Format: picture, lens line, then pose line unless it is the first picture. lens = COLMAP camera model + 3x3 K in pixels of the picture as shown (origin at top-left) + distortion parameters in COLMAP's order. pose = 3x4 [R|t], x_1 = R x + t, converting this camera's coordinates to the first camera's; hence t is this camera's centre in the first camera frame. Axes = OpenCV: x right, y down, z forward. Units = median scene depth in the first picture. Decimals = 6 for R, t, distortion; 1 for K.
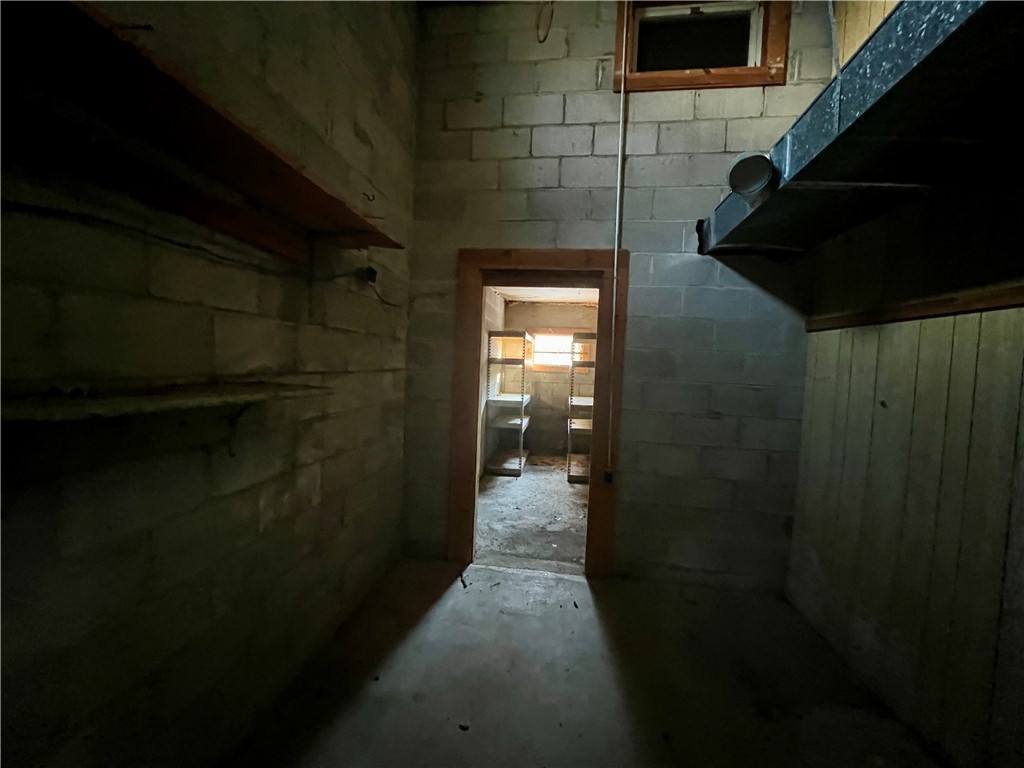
lens RADIAL K [[412.3, 0, 511.0], [0, 412.3, 382.9], [0, 0, 1]] dist [-0.001015, -0.000425]
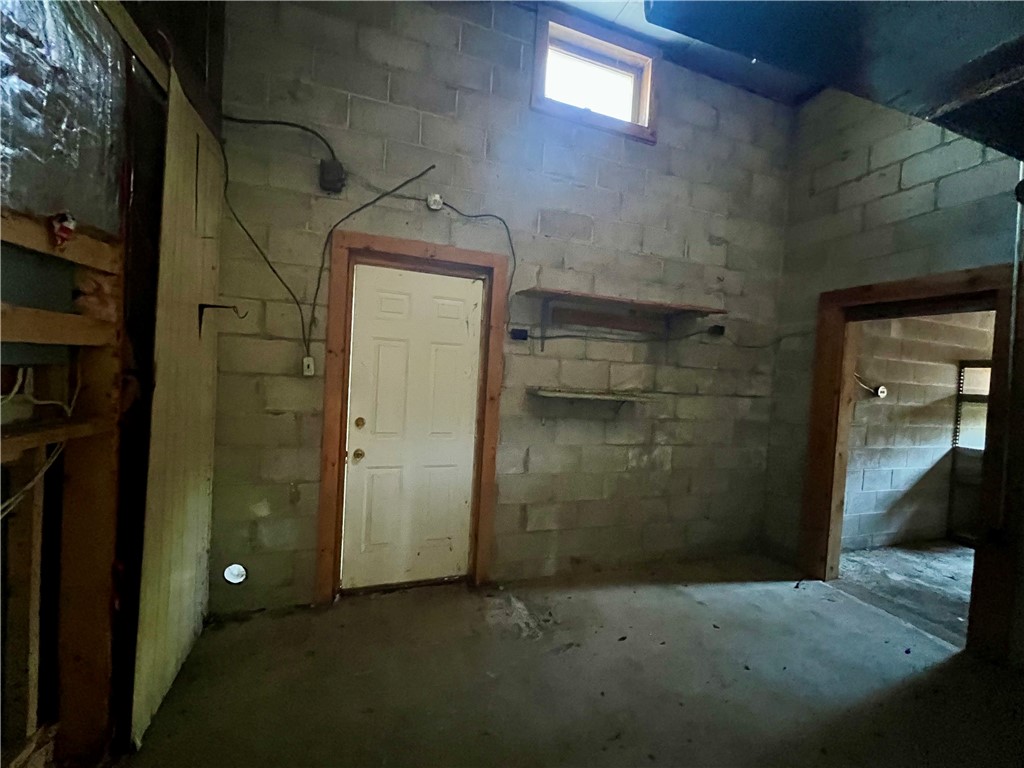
lens RADIAL K [[412.3, 0, 512.6], [0, 412.3, 383.9], [0, 0, 1]] dist [-0.001015, -0.000425]
pose [[0.450537, 0.013194, -0.892660, 0.538550], [-0.081611, 0.996313, -0.026464, 0.026261], [0.889020, 0.084774, 0.449952, -0.259126]]
